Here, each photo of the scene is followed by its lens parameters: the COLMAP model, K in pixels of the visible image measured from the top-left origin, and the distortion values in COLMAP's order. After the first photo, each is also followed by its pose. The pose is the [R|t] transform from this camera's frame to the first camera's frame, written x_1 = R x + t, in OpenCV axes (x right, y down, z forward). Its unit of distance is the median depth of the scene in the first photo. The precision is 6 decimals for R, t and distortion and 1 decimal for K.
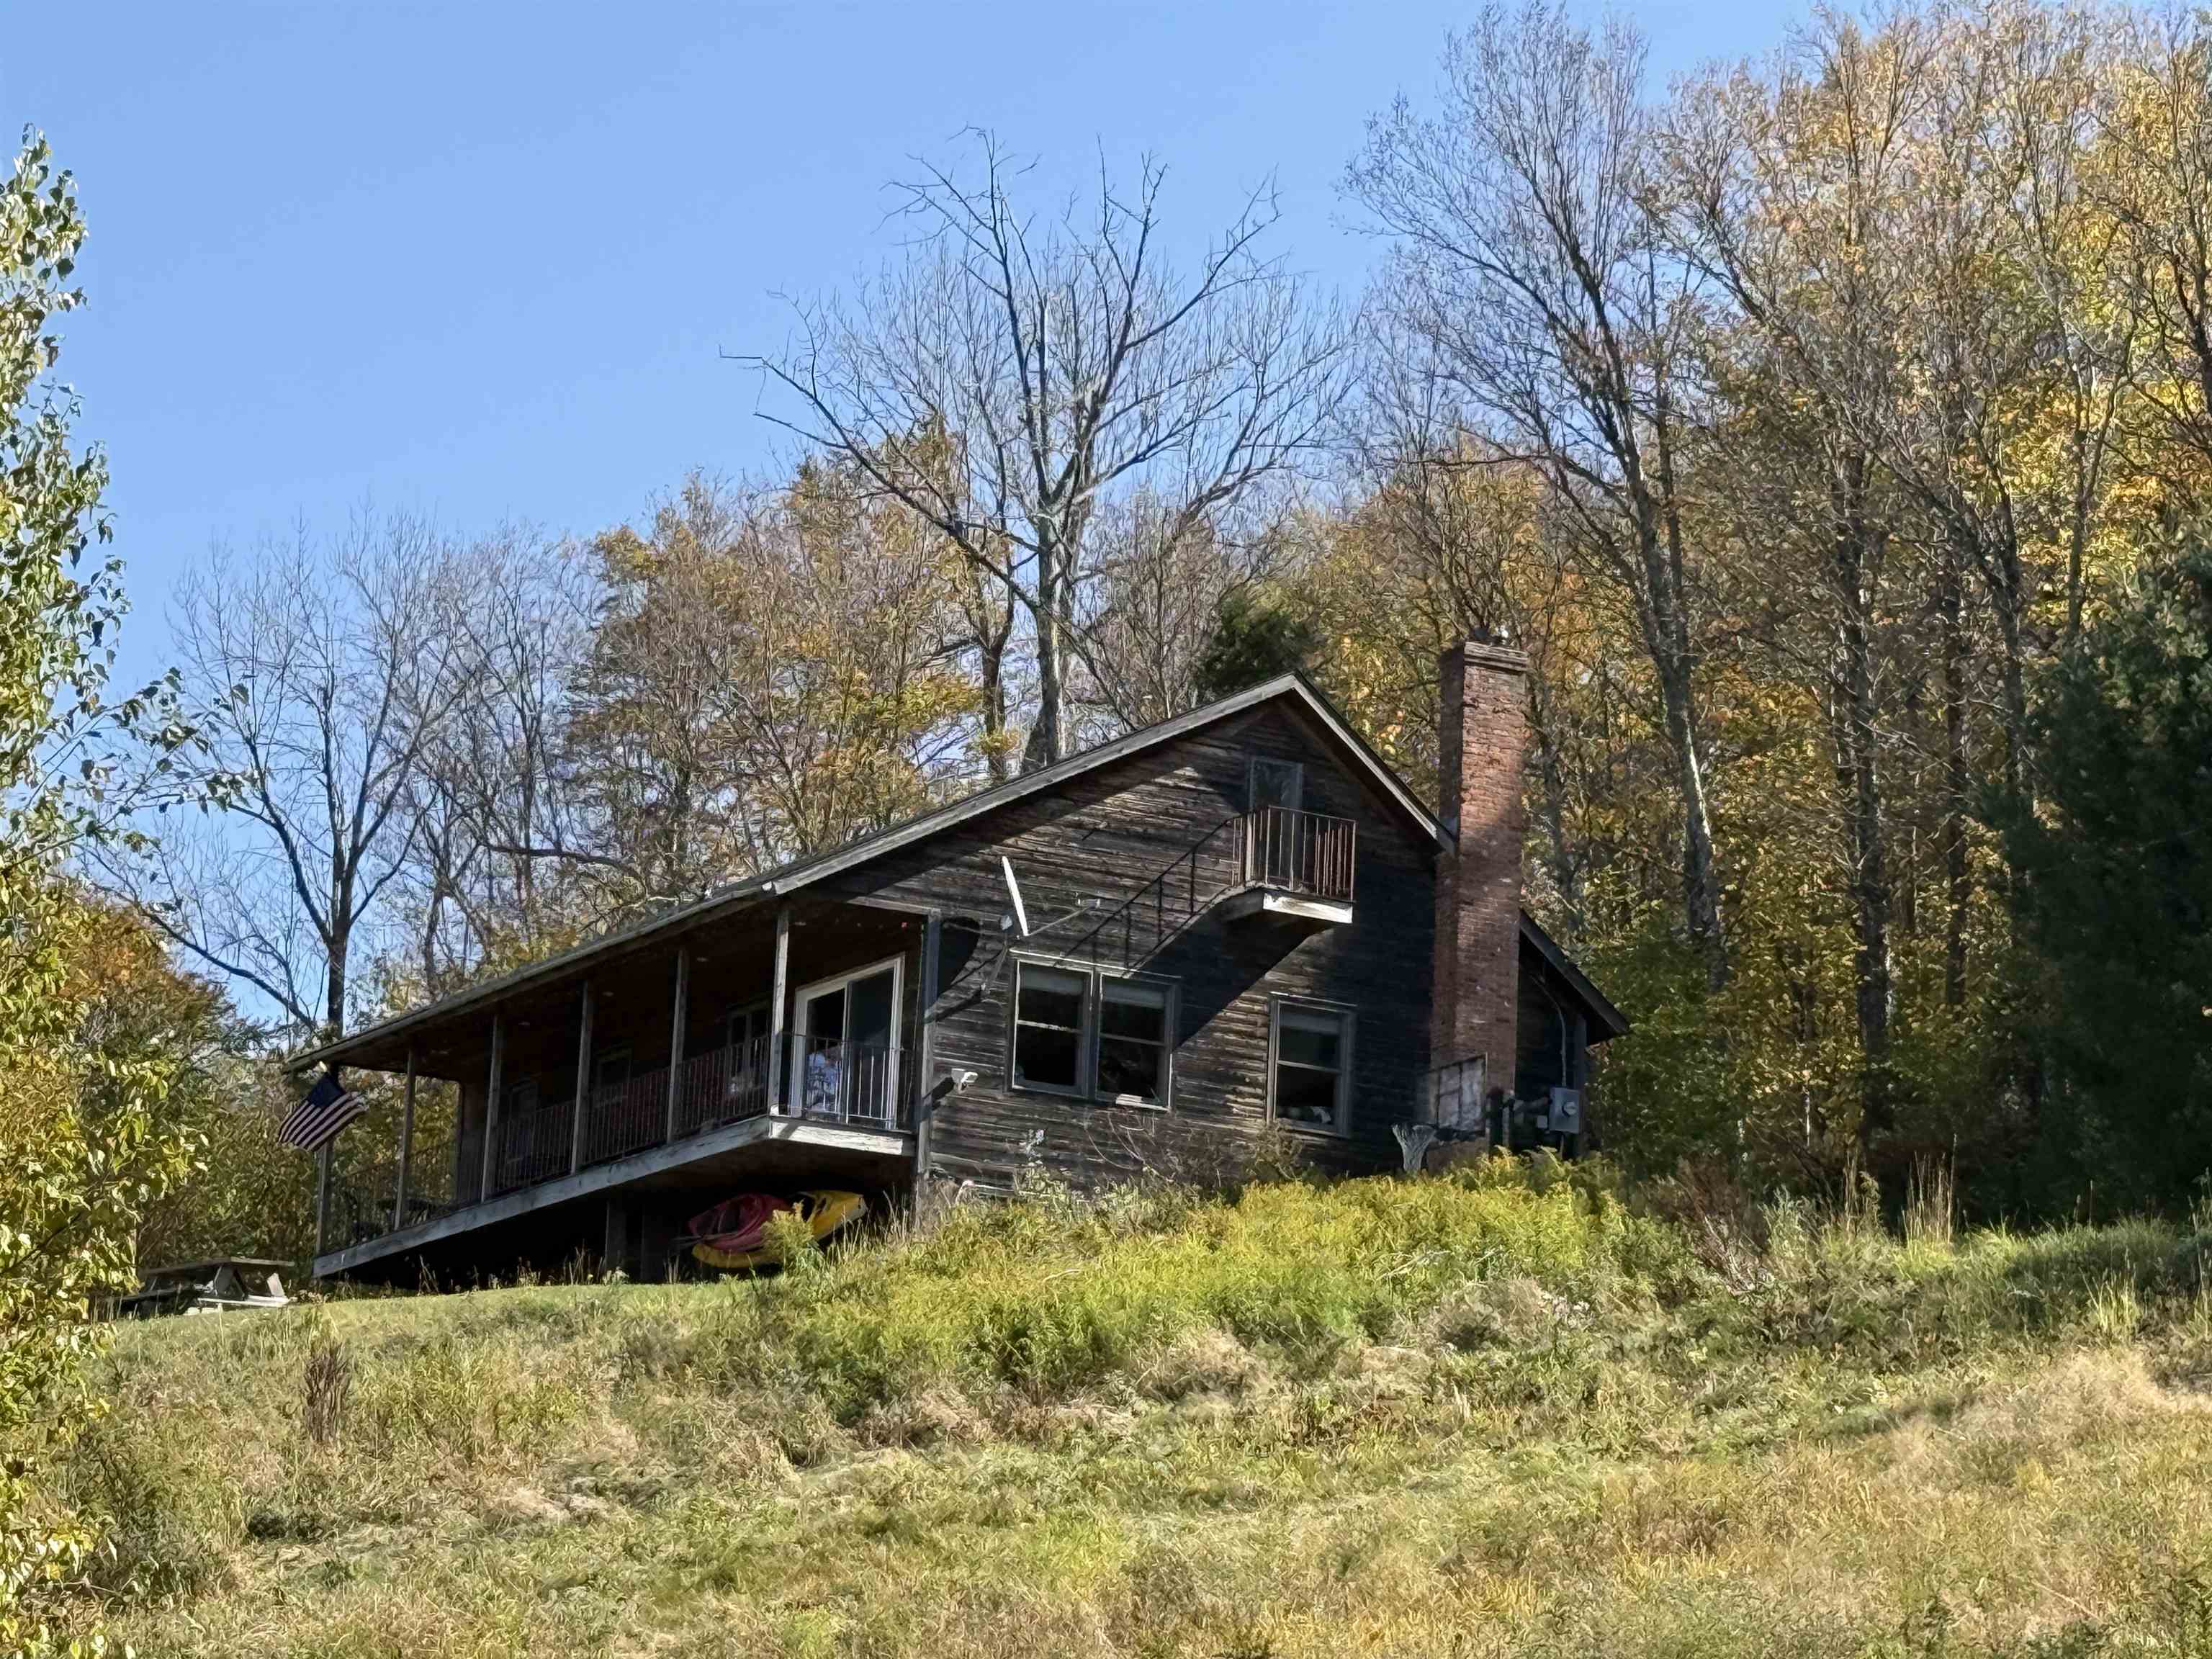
lens RADIAL K [[6637.2, 0, 1106.0], [0, 6637.2, 829.5], [0, 0, 1]] dist [0.051736, 0.174044]
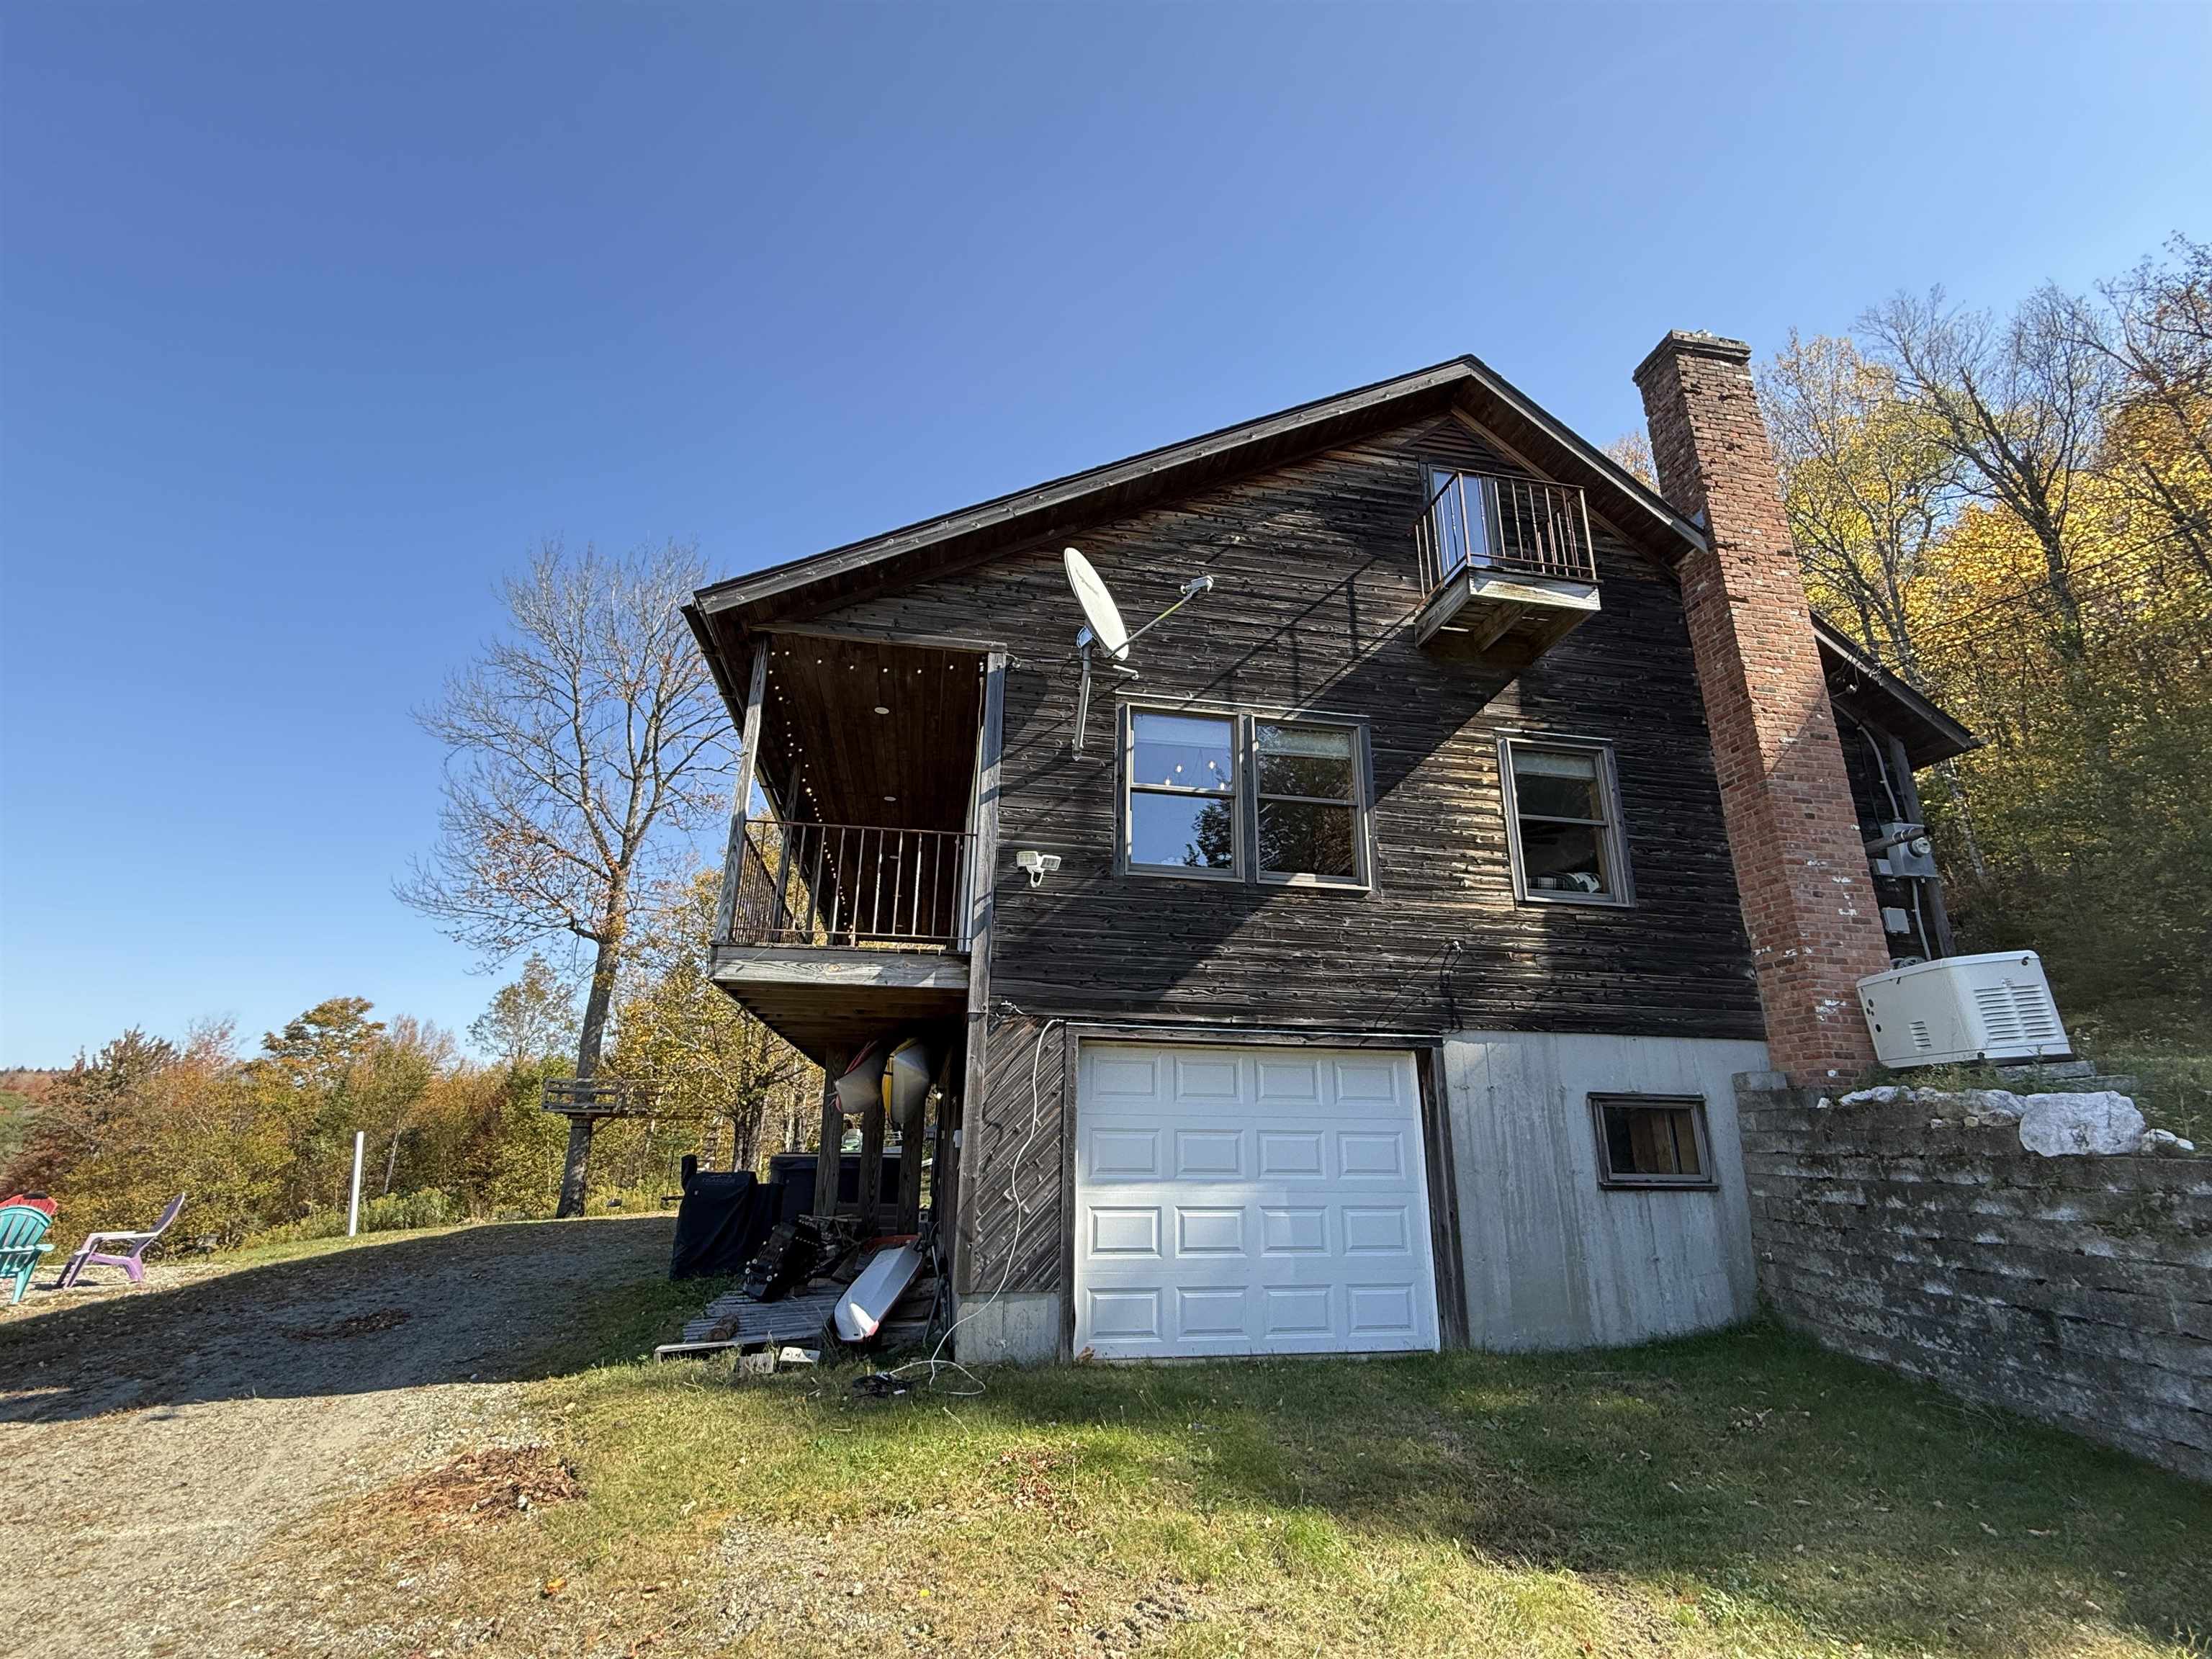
lens RADIAL K [[910.7, 0, 1106.0], [0, 910.7, 829.5], [0, 0, 1]] dist [-0.001800, -0.000085]
pose [[0.941454, -0.121481, -0.314495, 0.014268], [0.095045, 0.990625, -0.098130, 0.042367], [0.323468, 0.062493, 0.944173, 0.890963]]
